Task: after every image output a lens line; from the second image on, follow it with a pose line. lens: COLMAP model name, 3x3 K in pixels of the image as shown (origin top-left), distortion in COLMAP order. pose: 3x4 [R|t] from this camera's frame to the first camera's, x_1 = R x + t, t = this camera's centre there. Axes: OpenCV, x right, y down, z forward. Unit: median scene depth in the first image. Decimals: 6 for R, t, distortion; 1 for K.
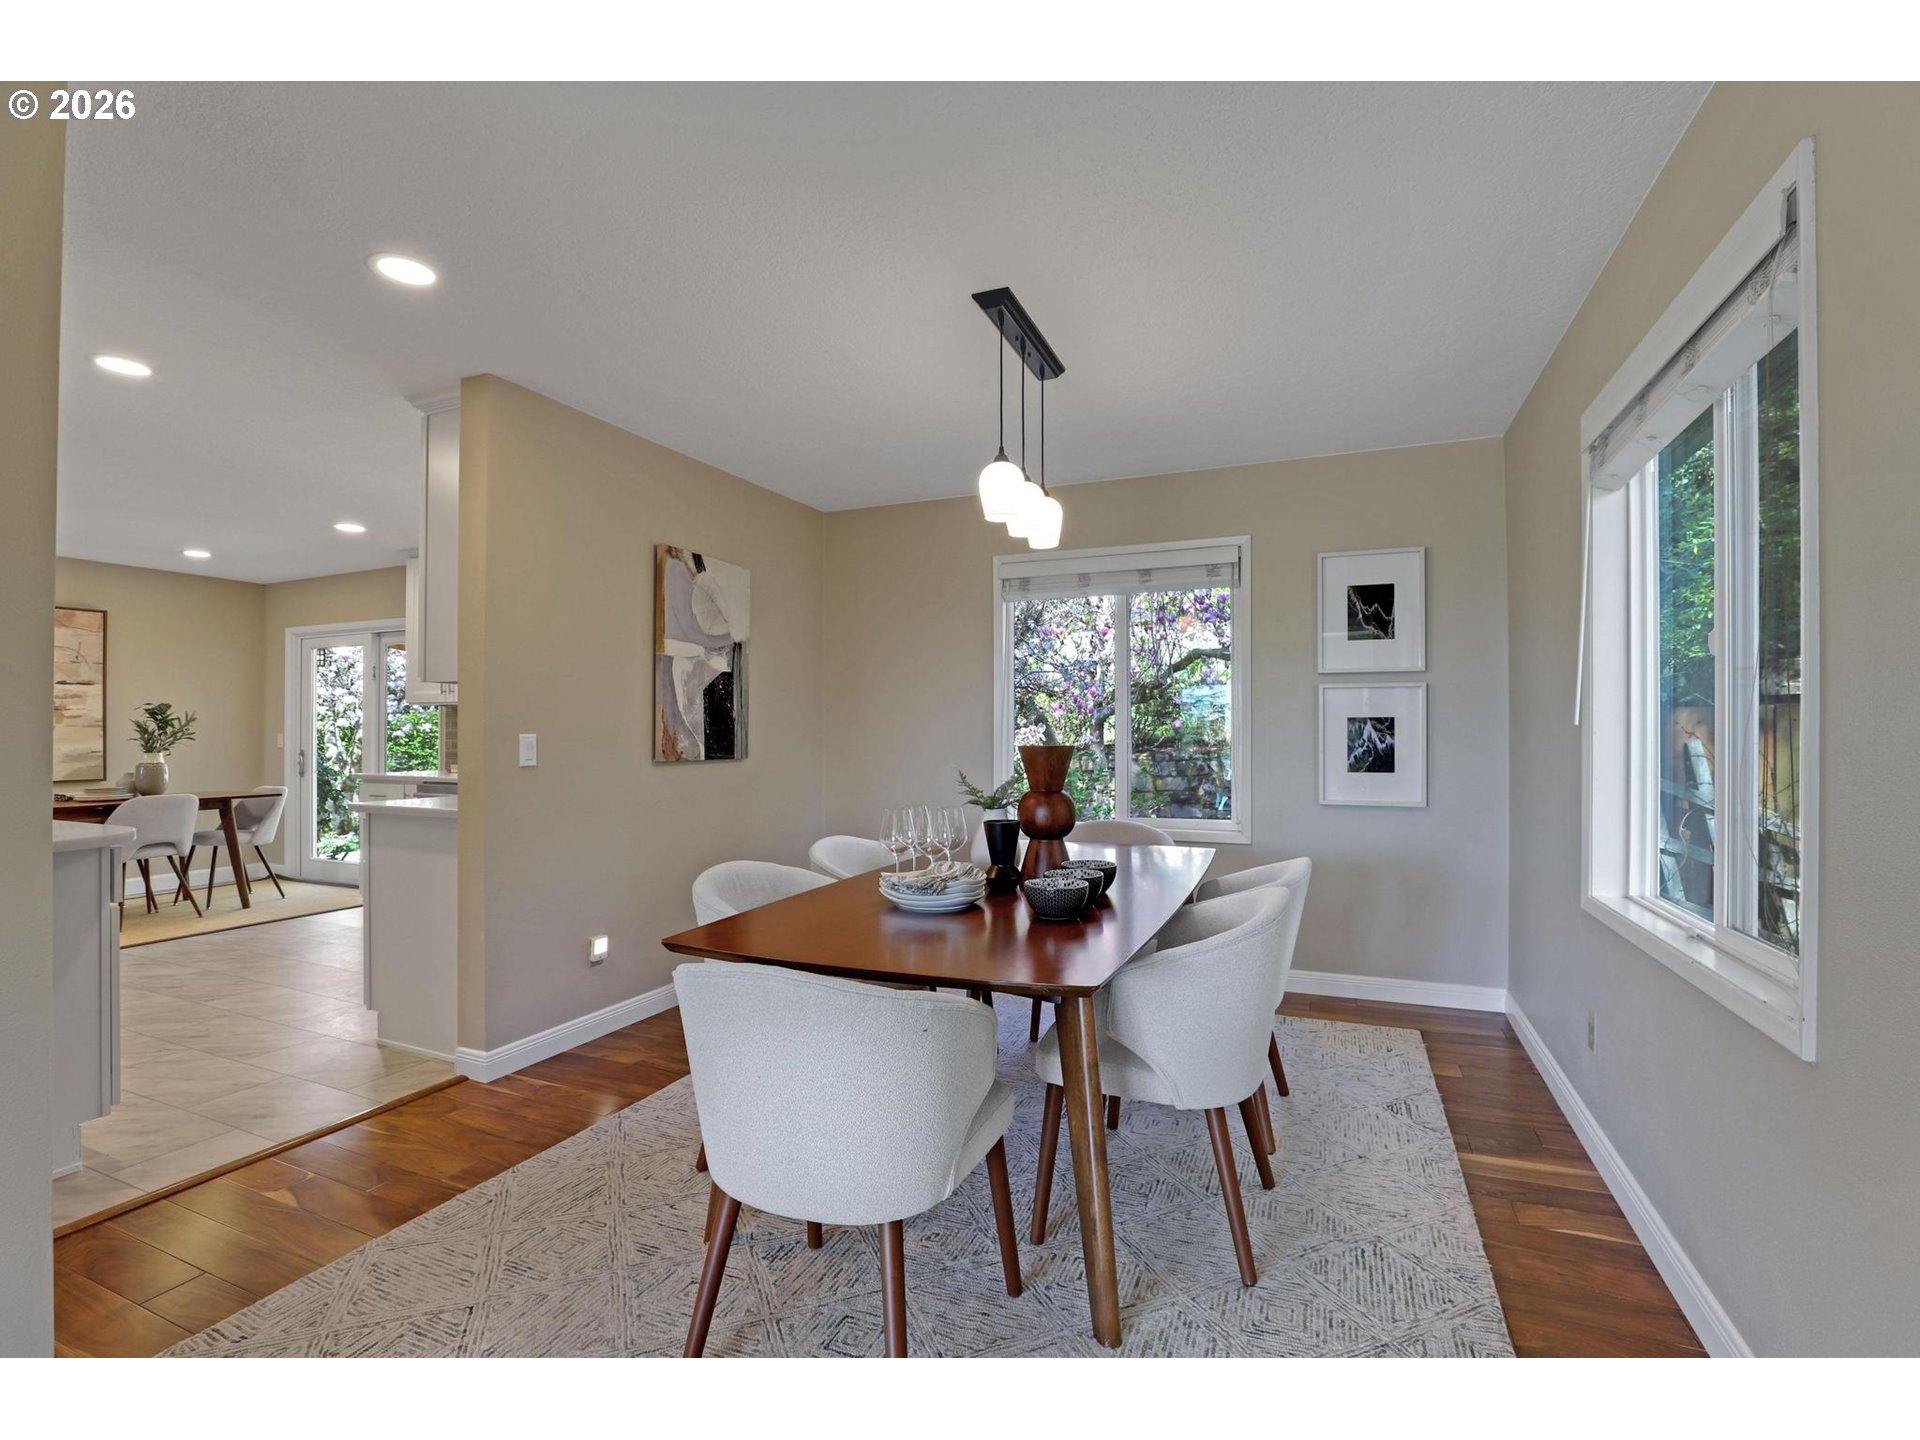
lens RADIAL K [[873.9, 0, 974.0], [0, 873.9, 719.9], [0, 0, 1]] dist [-0.027919, 0.002451]
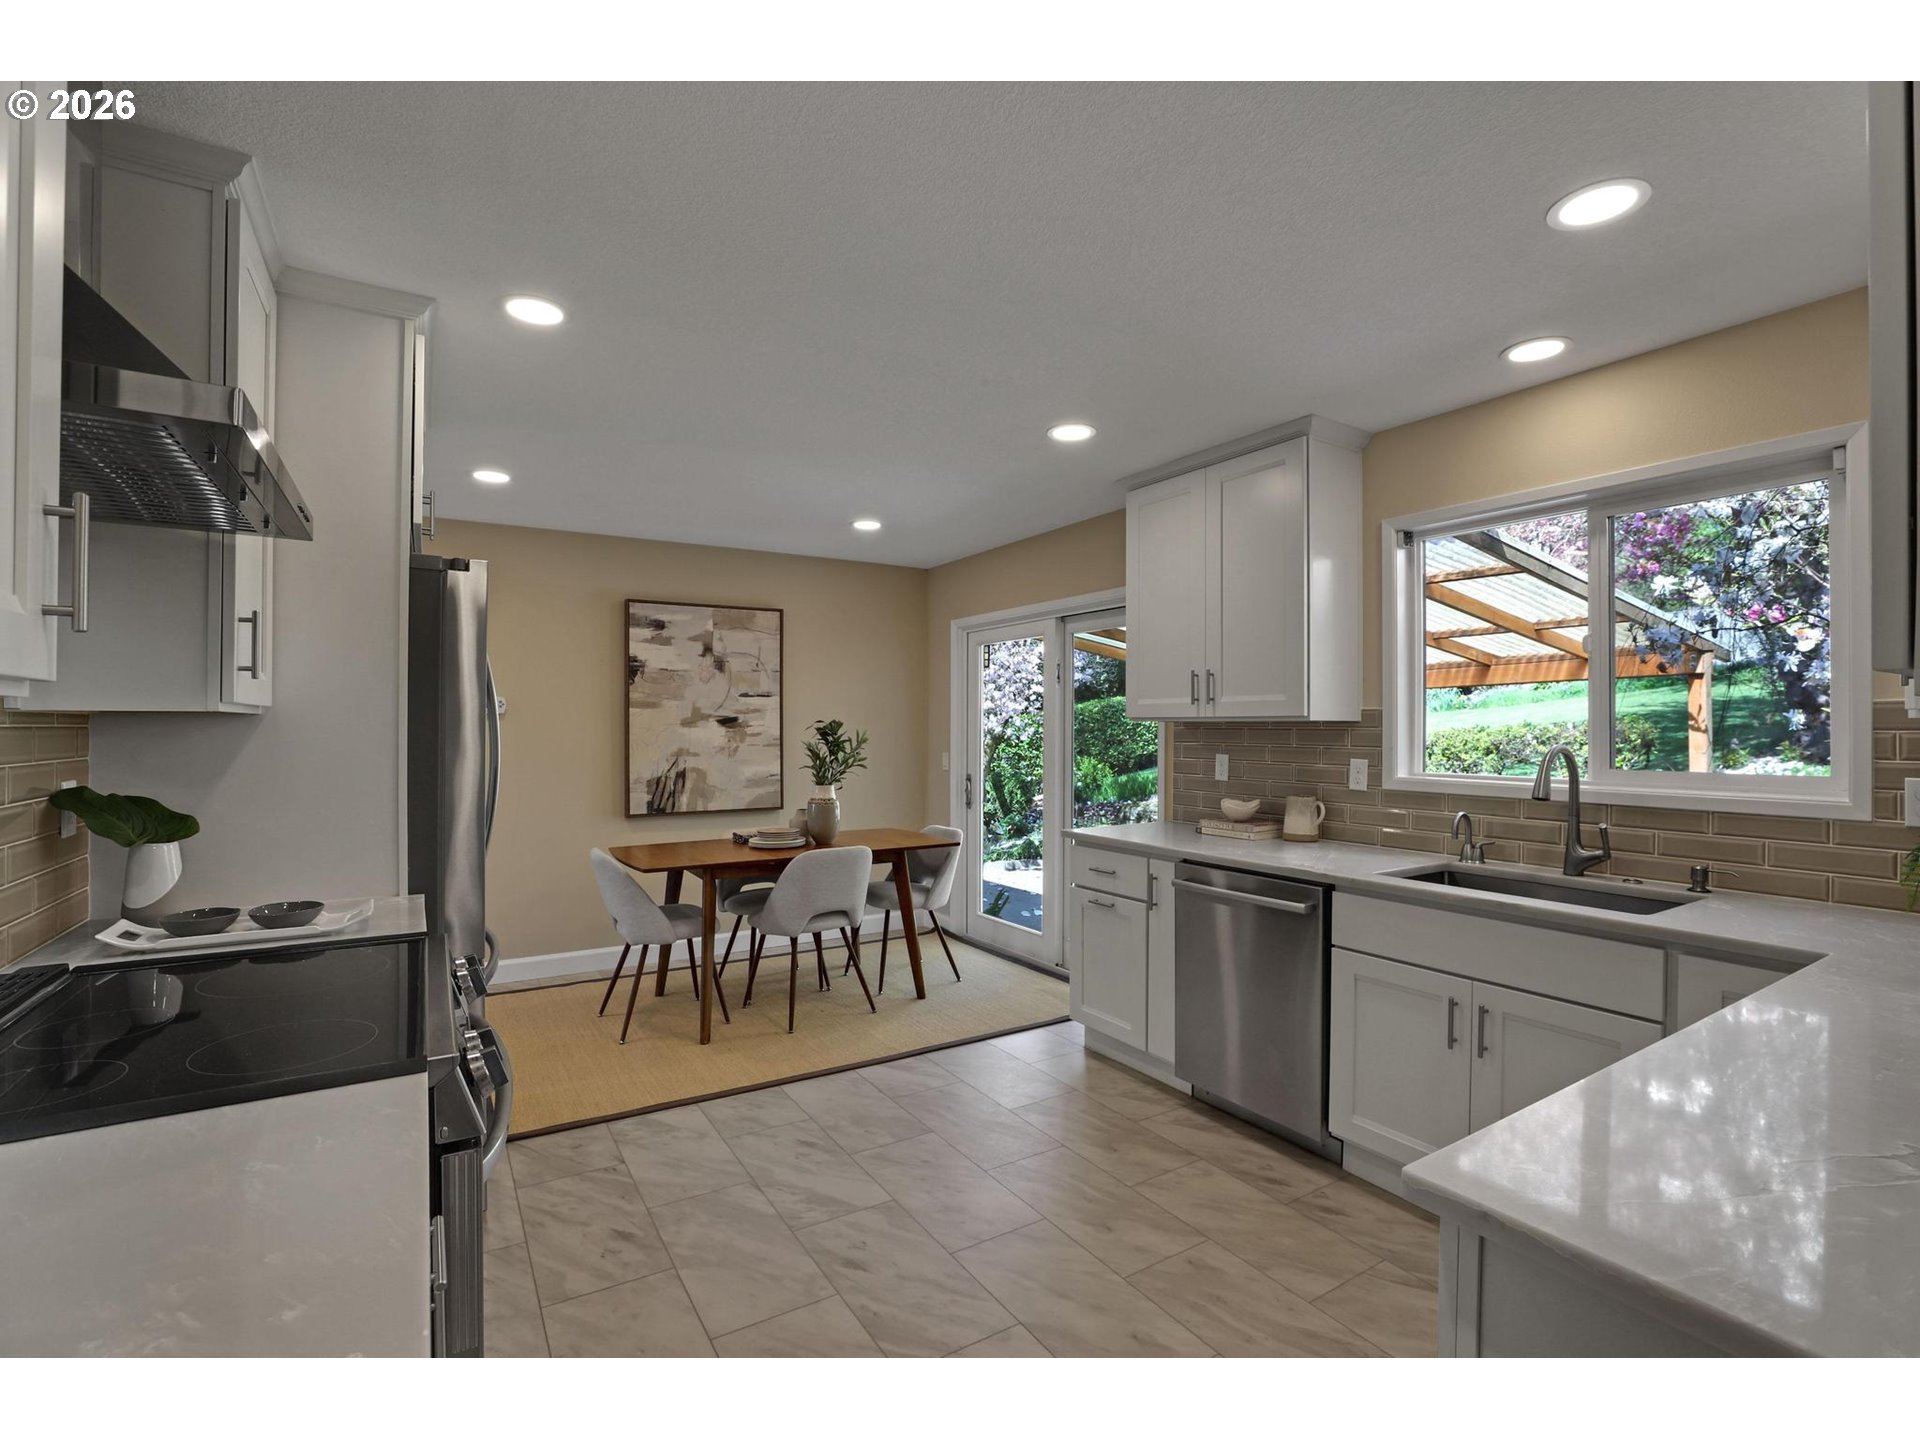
lens RADIAL K [[873.9, 0, 966.7], [0, 873.9, 721.4], [0, 0, 1]] dist [-0.027919, 0.002451]
pose [[0.820740, 0.001778, -0.571300, -0.388070], [0.002316, 0.999977, 0.006438, -0.022479], [0.571298, -0.006607, 0.820716, 0.406790]]
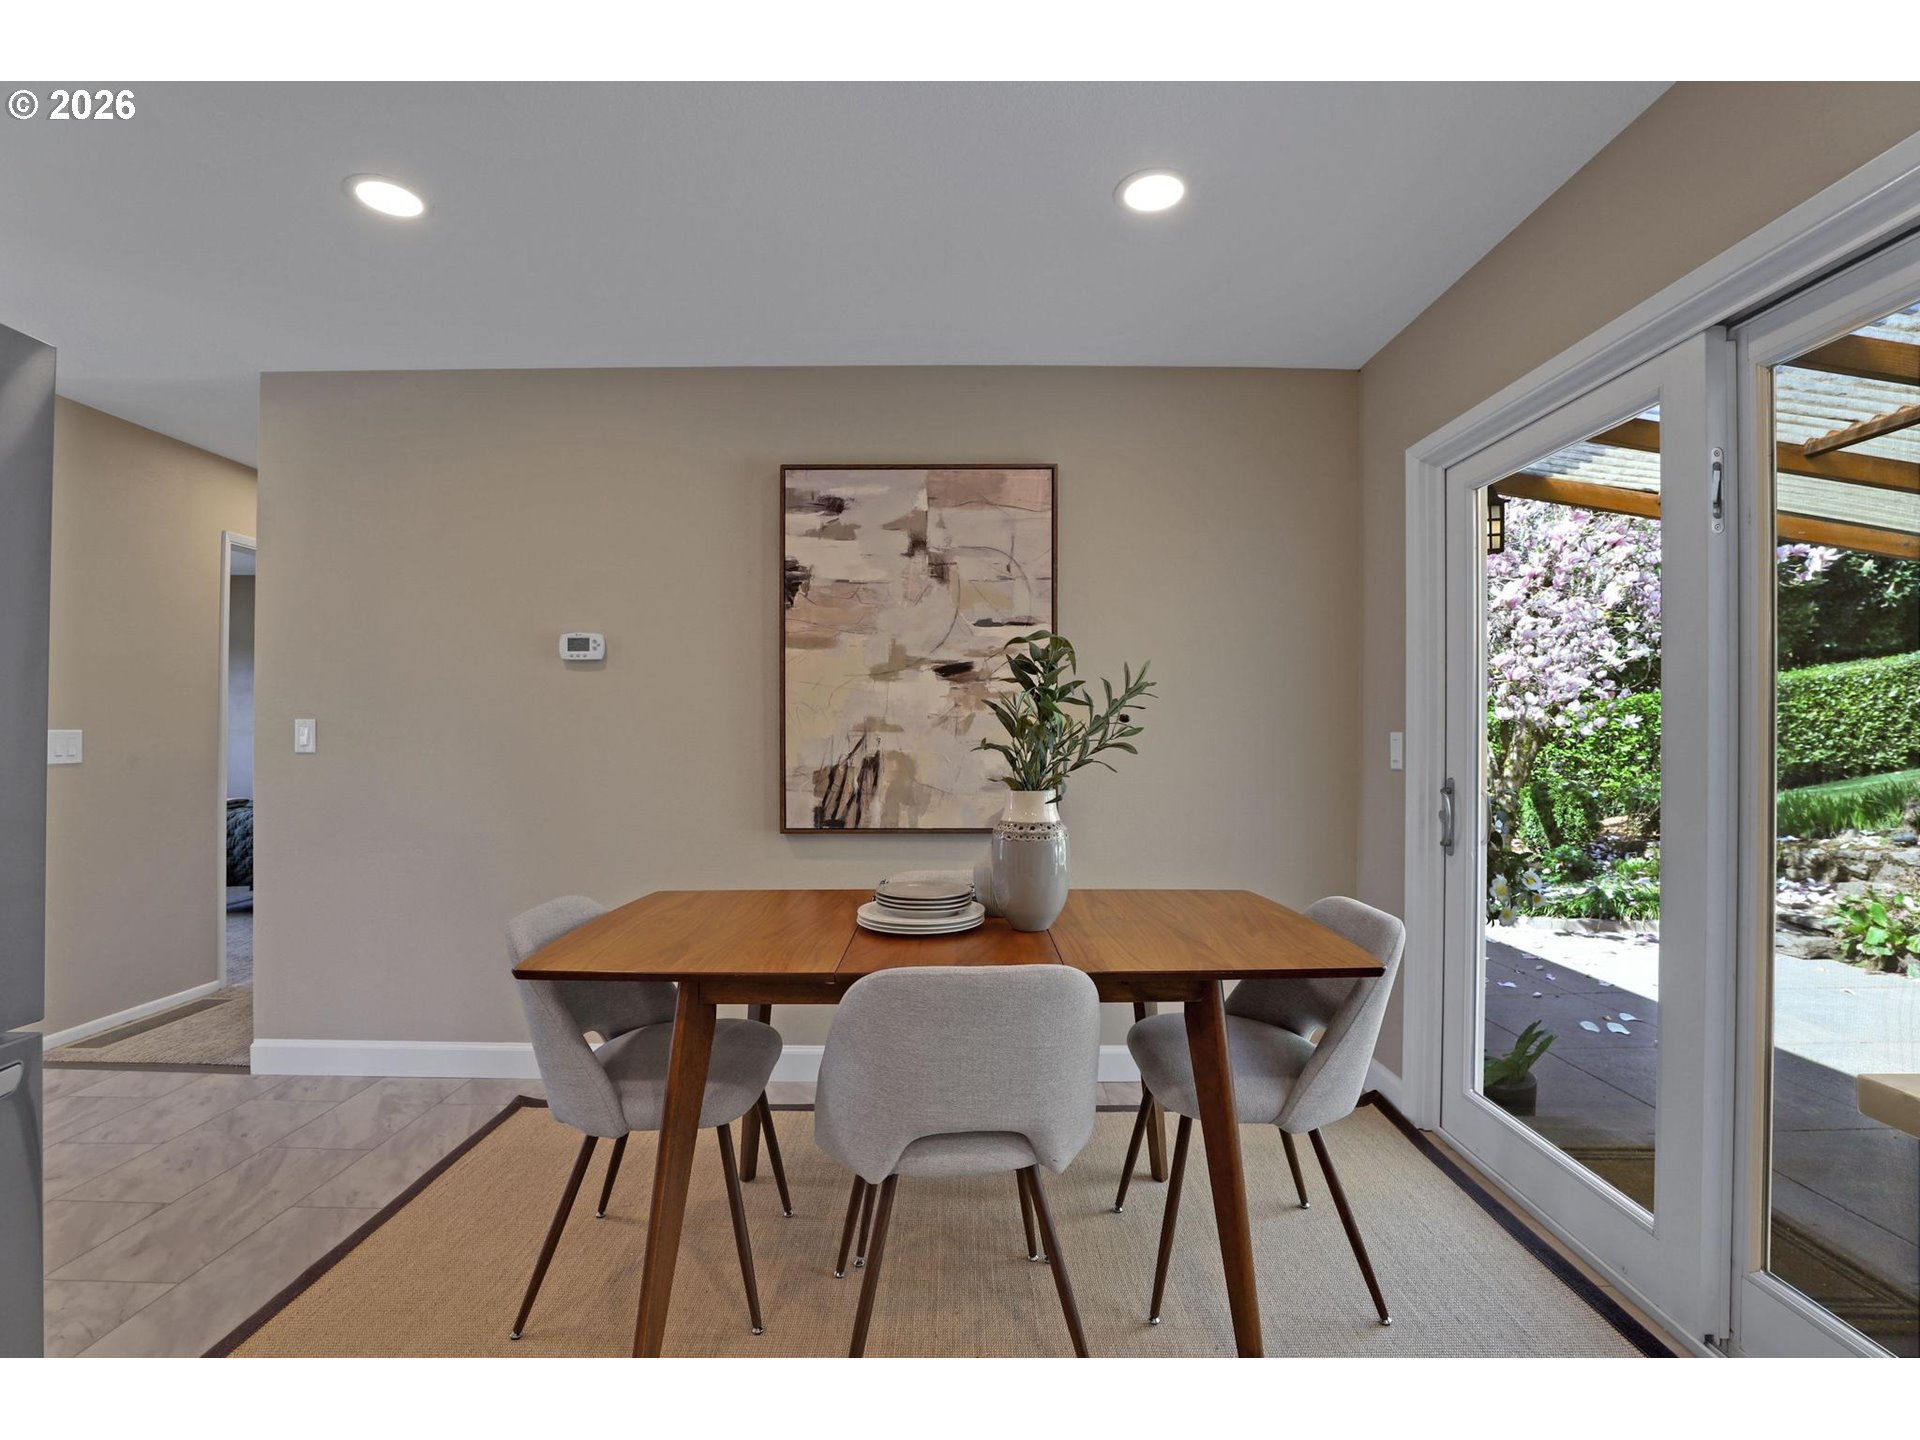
lens RADIAL K [[873.9, 0, 973.1], [0, 873.9, 725.5], [0, 0, 1]] dist [-0.027919, 0.002451]
pose [[0.400455, 0.001156, -0.916316, -0.633409], [0.006899, 0.999967, 0.004277, 0.011792], [0.916290, -0.008035, 0.400434, 0.805262]]
